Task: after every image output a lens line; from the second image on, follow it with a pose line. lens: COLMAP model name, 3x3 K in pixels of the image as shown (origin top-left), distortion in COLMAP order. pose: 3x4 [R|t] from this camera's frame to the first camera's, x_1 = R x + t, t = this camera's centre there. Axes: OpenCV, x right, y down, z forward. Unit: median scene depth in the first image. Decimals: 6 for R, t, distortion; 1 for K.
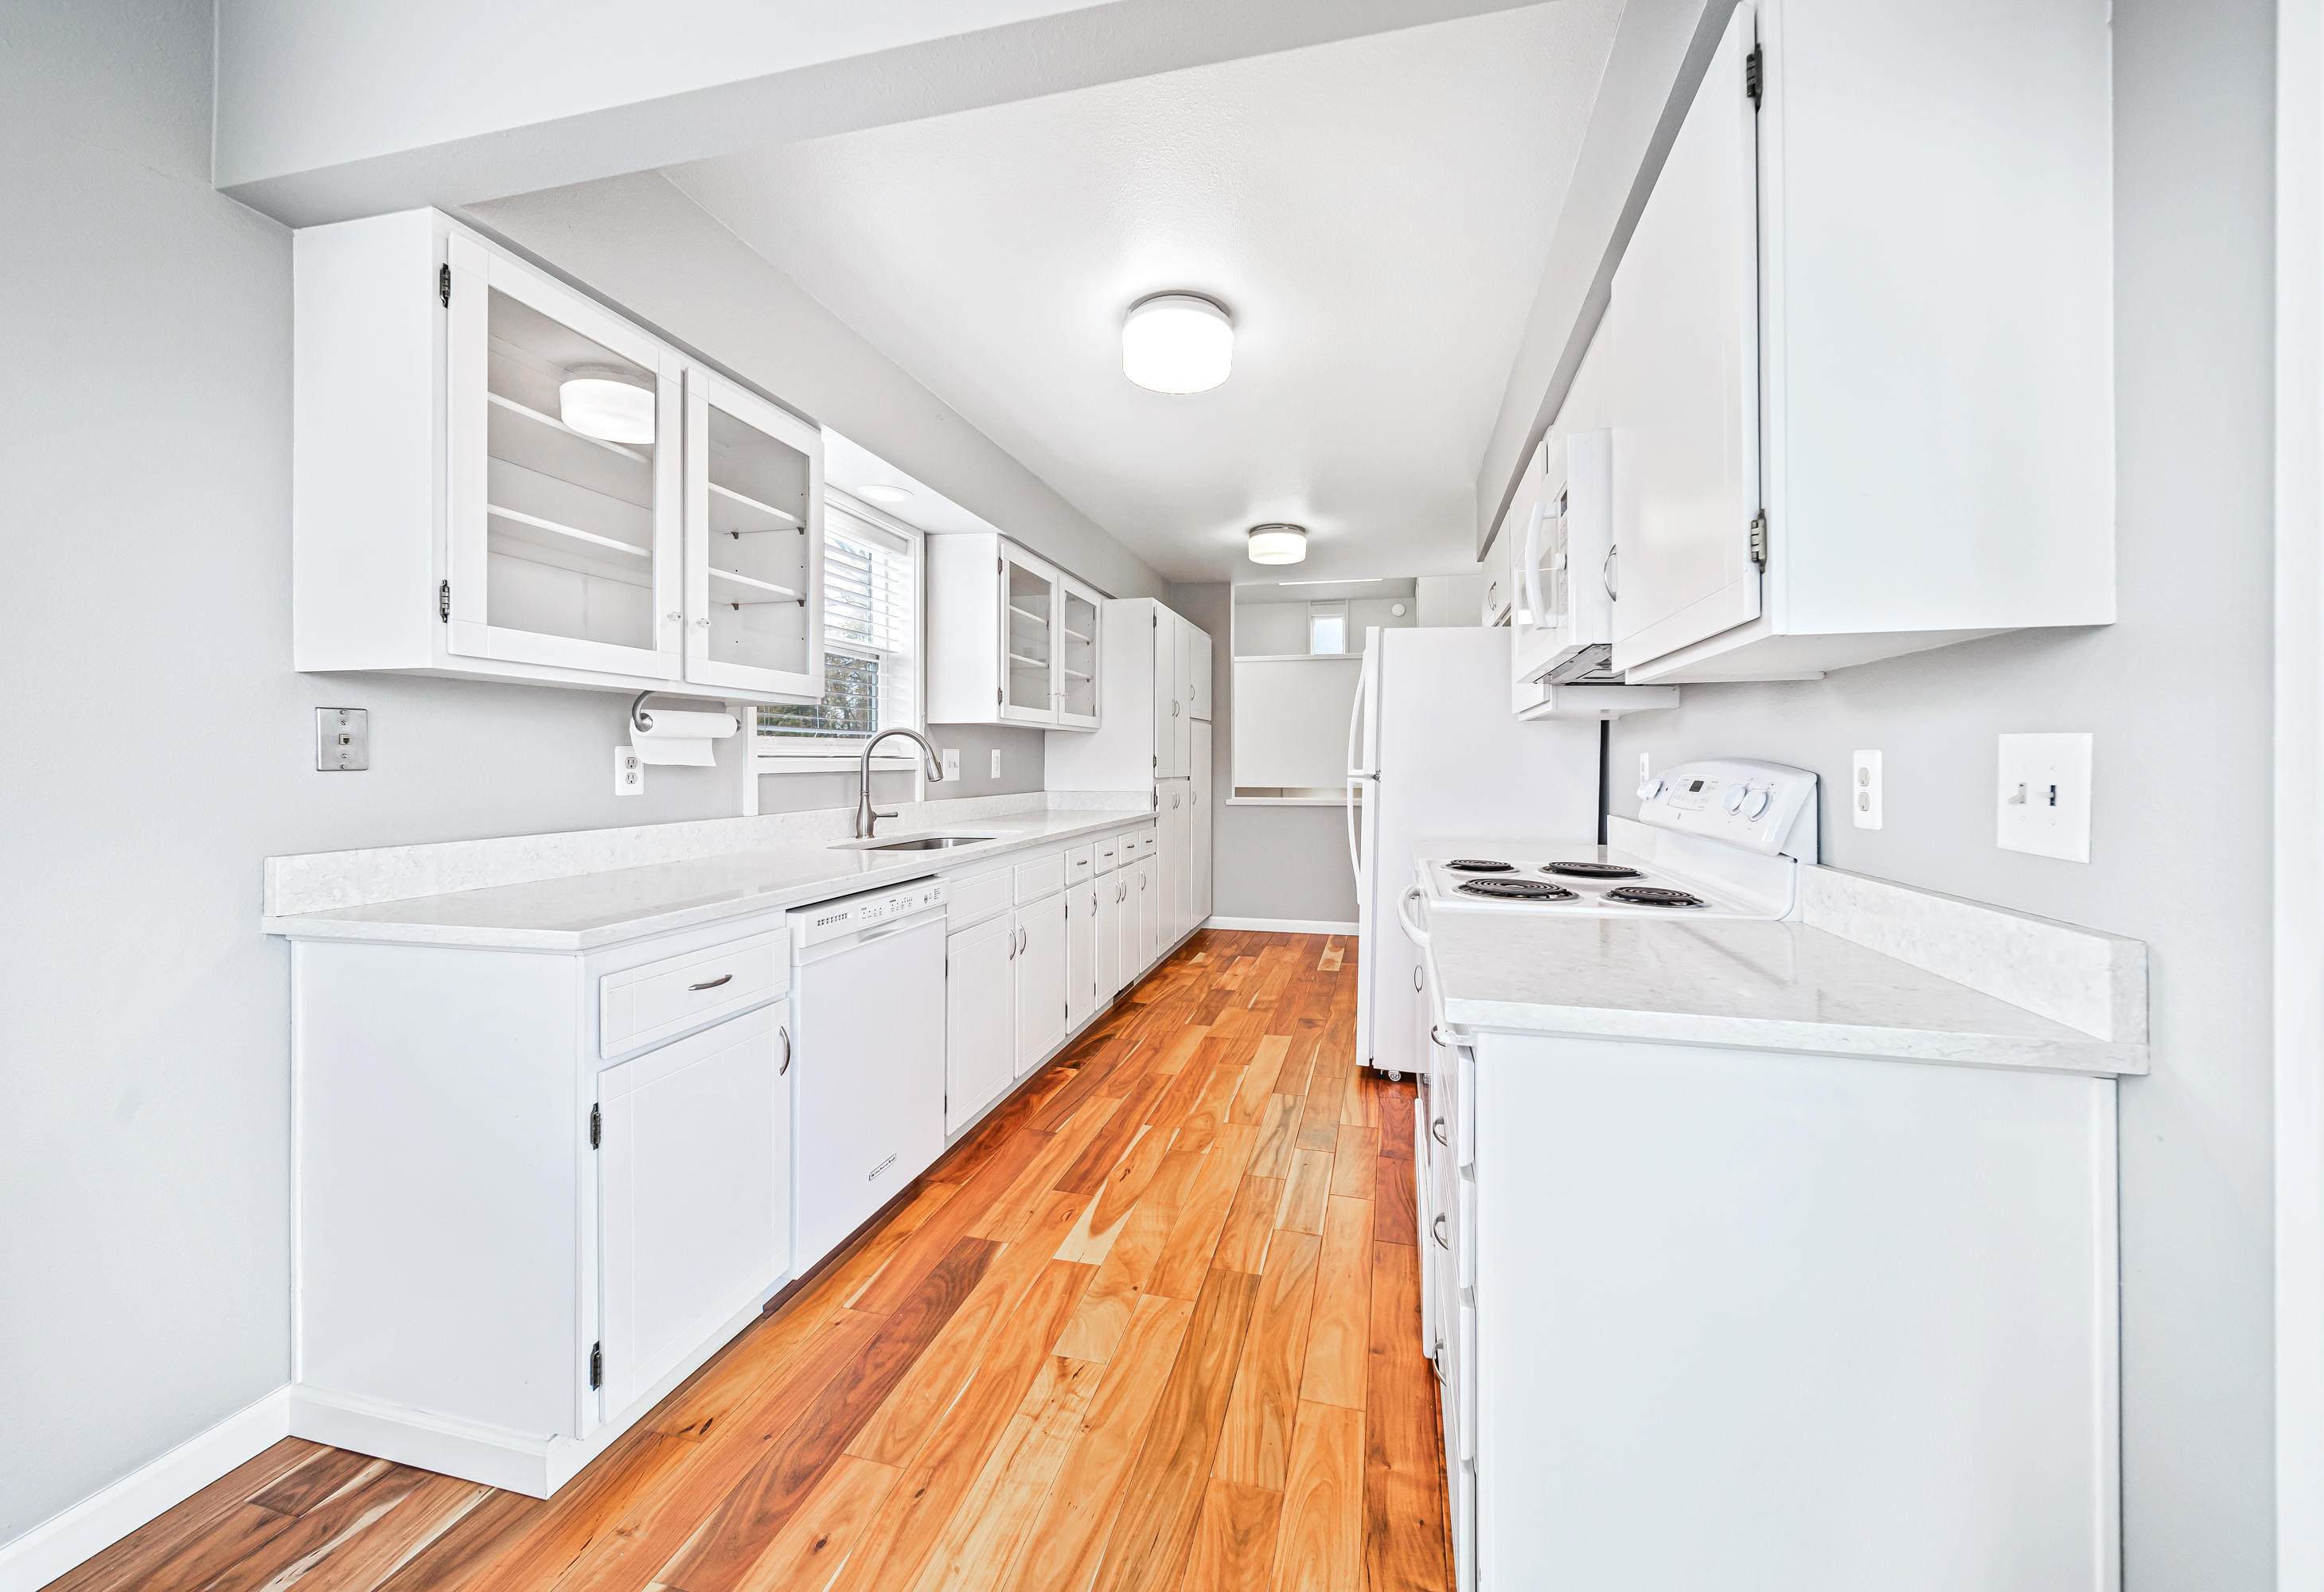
lens RADIAL K [[838.7, 0, 1167.9], [0, 838.7, 757.3], [0, 0, 1]] dist [-0.019949, 0.000021]
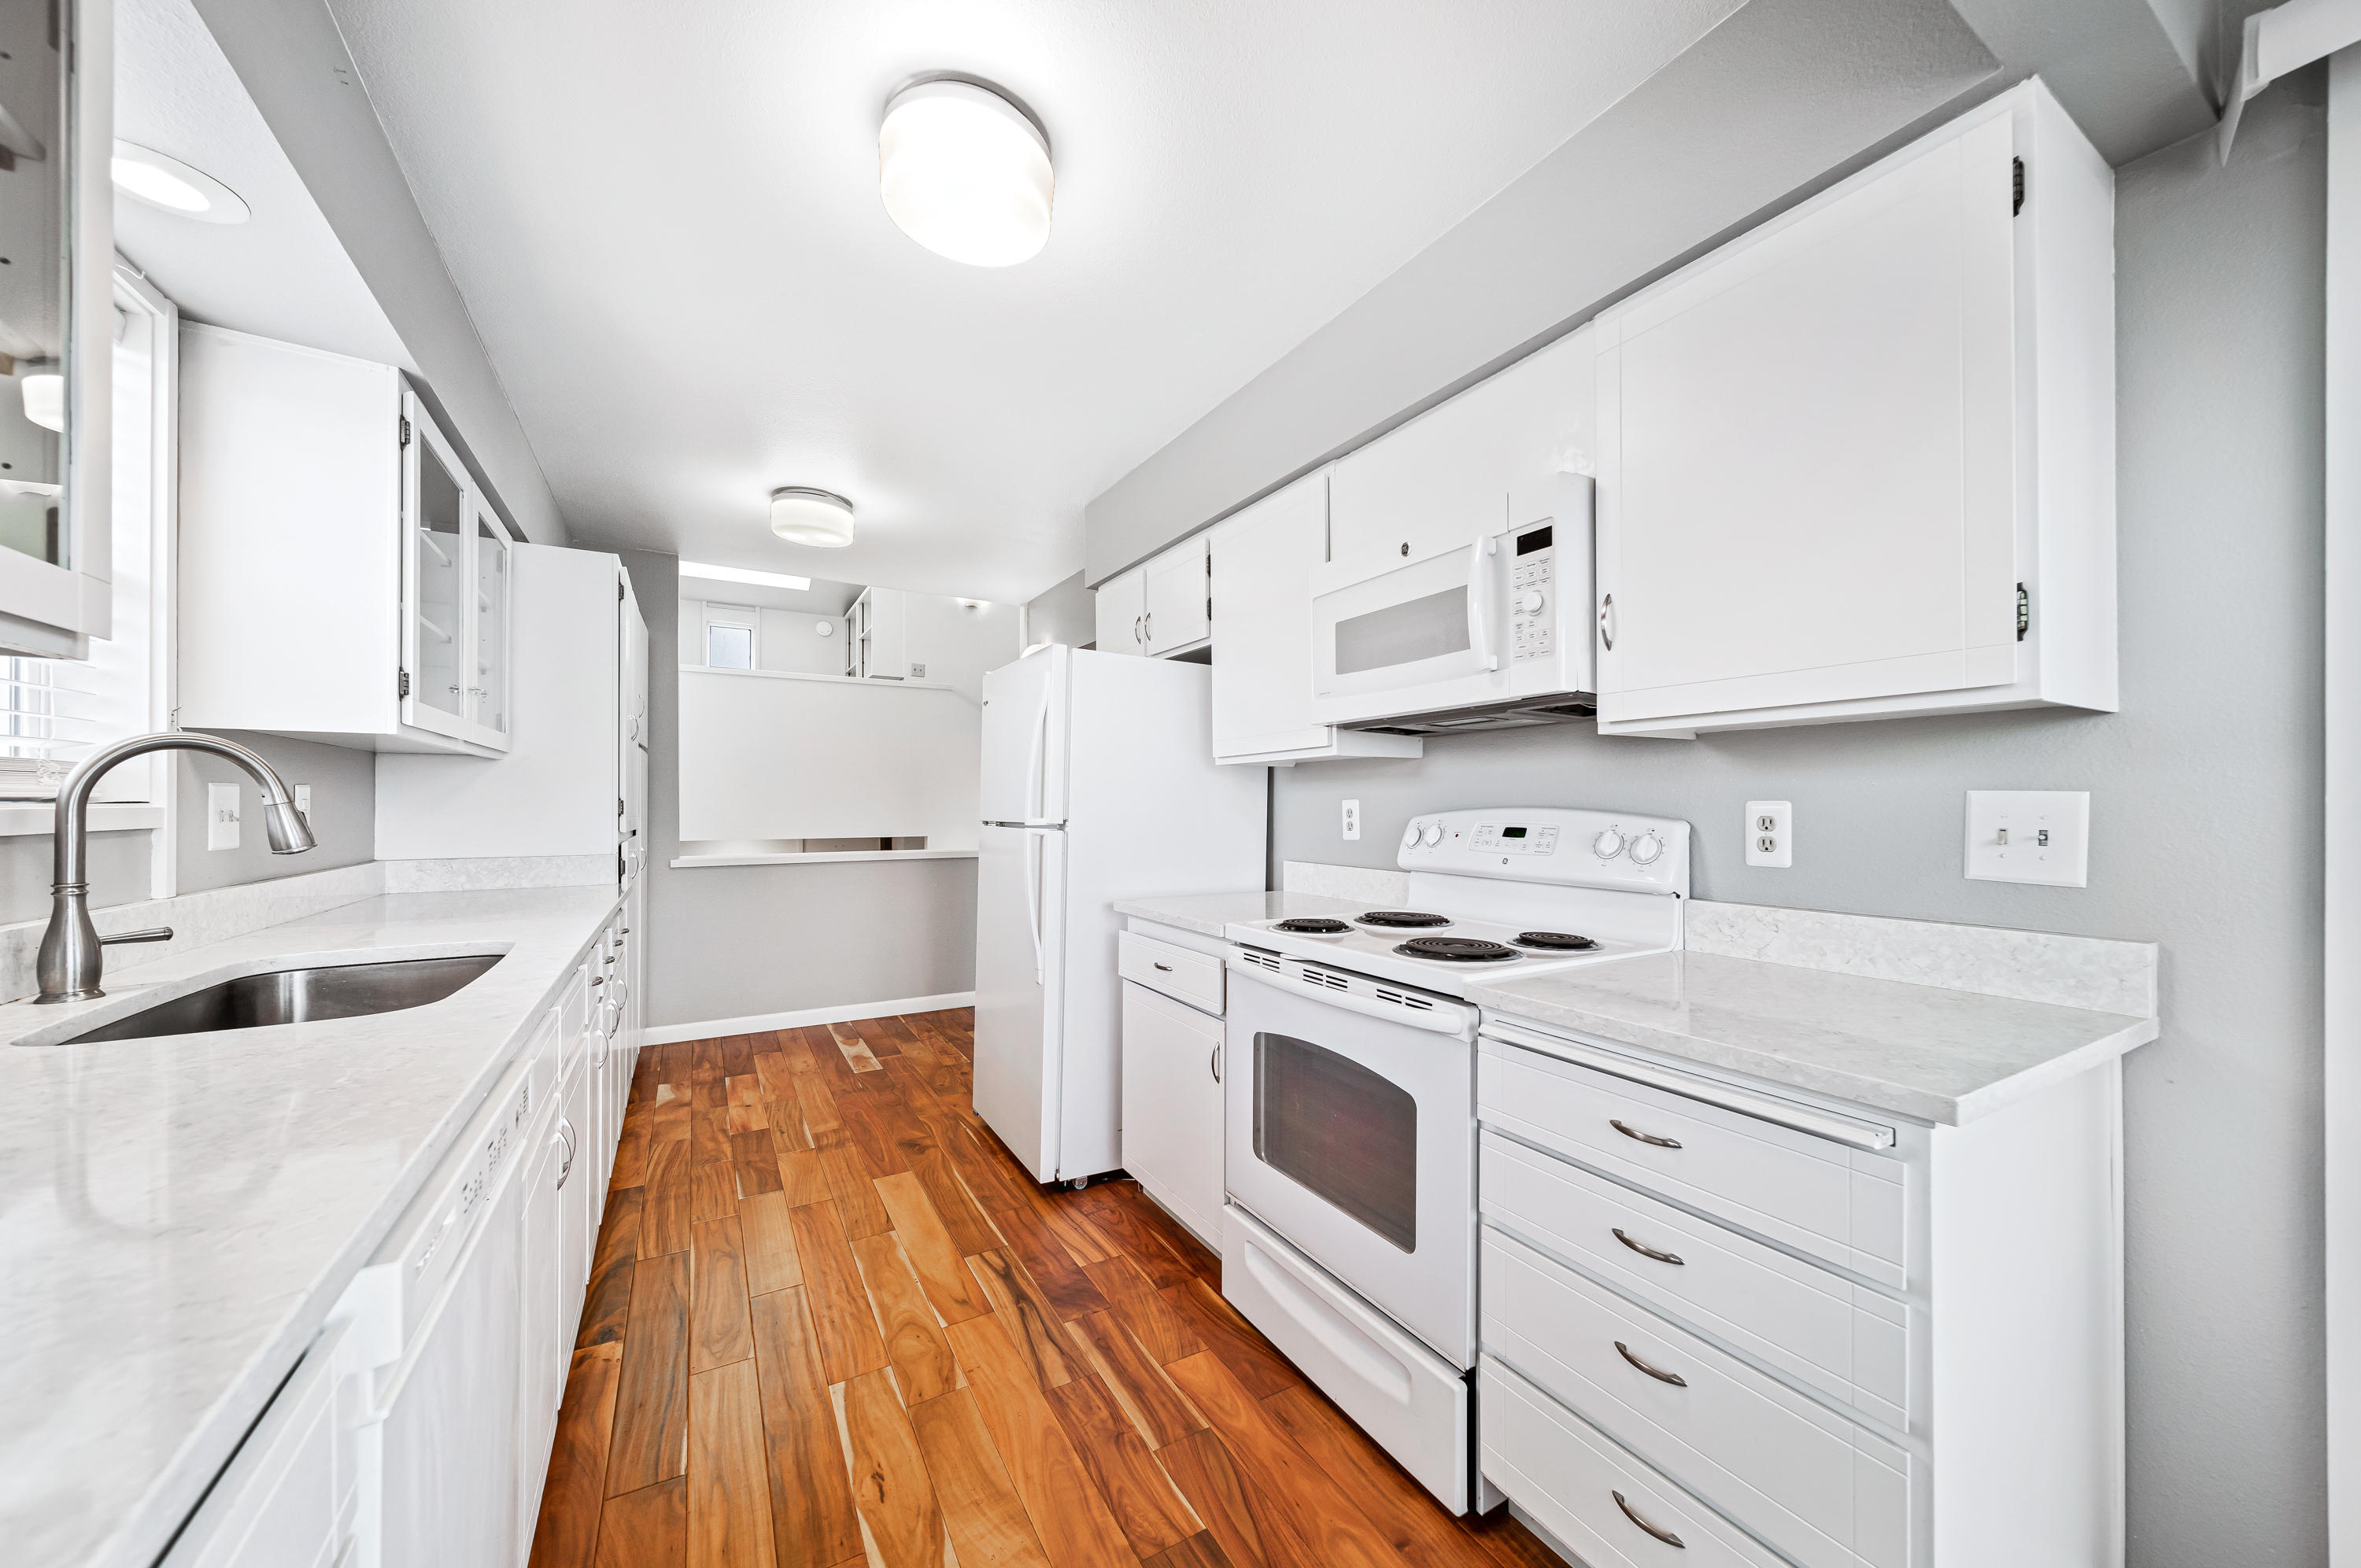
lens RADIAL K [[877.2, 0, 1231.3], [0, 877.2, 794.4], [0, 0, 1]] dist [0.000051, -0.000195]
pose [[0.698769, 0.008329, 0.715298, -0.278271], [-0.004497, 0.999964, -0.007250, -0.002447], [-0.715333, 0.001849, 0.698781, 0.303198]]
